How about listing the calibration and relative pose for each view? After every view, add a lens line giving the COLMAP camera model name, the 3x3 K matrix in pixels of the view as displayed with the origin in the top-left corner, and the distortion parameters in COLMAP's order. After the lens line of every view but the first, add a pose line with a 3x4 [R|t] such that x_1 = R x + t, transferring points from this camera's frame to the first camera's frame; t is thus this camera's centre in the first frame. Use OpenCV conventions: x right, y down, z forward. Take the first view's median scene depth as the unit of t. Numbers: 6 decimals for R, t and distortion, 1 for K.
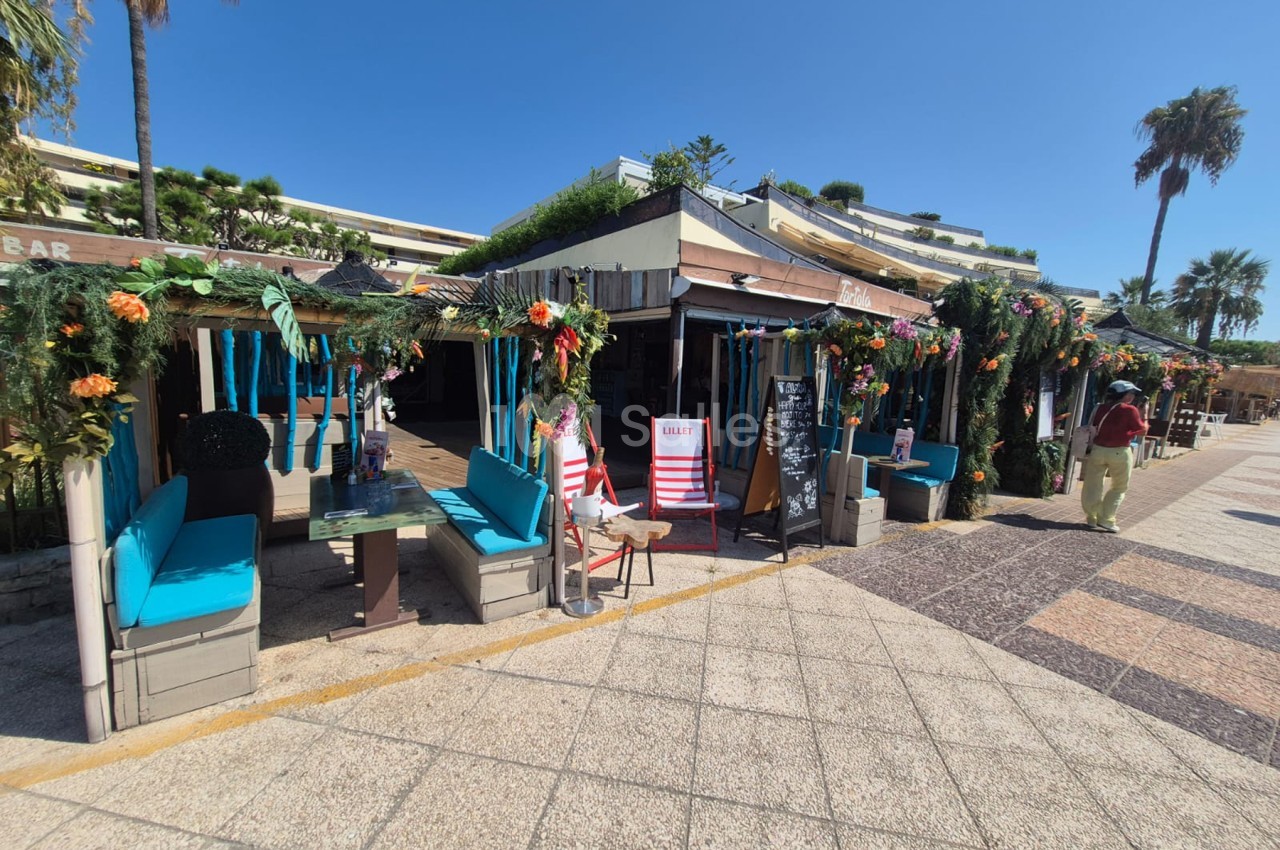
lens RADIAL K [[504.8, 0, 640.0], [0, 504.8, 425.0], [0, 0, 1]] dist [-0.002039, -0.000253]
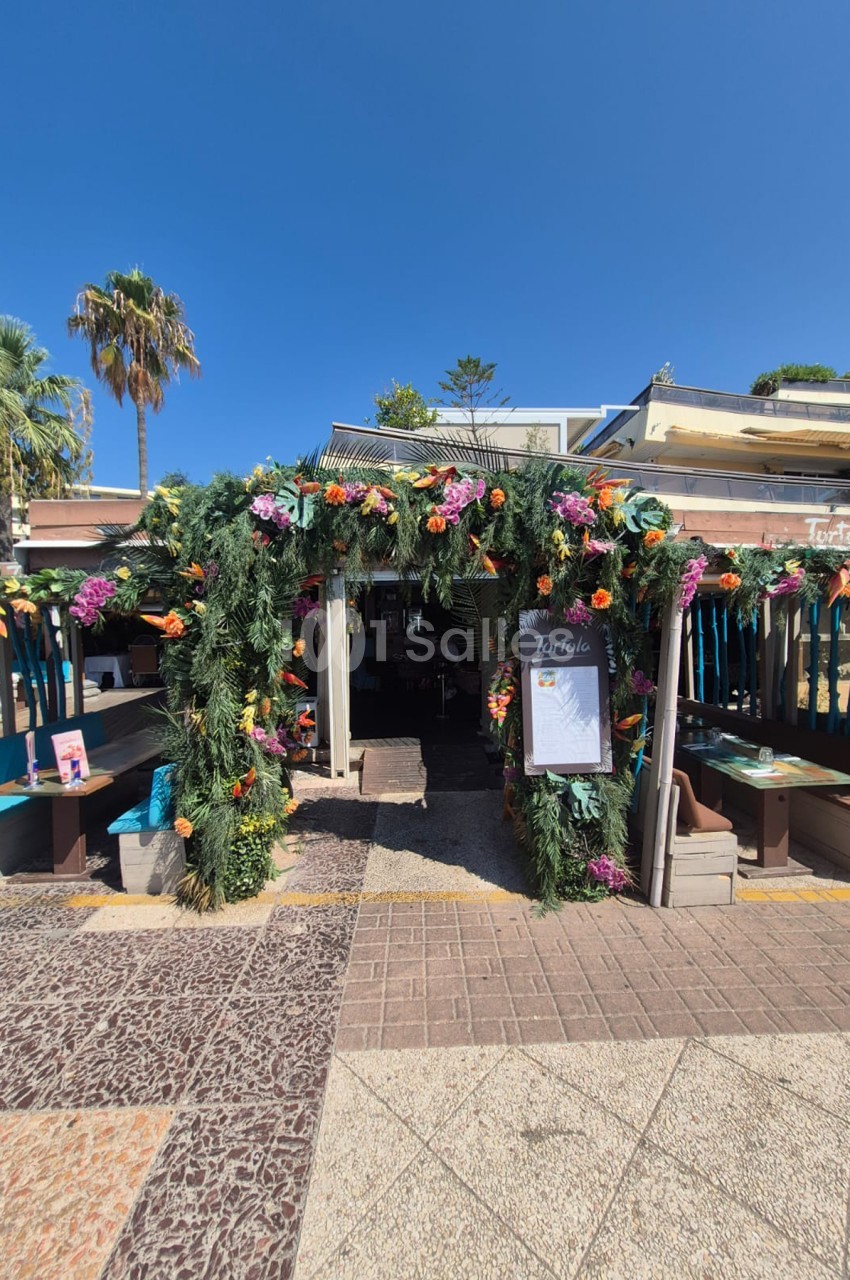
lens RADIAL K [[504.8, 0, 427.3], [0, 504.8, 633.2], [0, 0, 1]] dist [-0.002039, -0.000253]
pose [[0.834692, -0.036493, -0.549506, 0.643745], [-0.019995, 0.995136, -0.096460, -0.033253], [0.550353, 0.091502, 0.829903, 0.358333]]
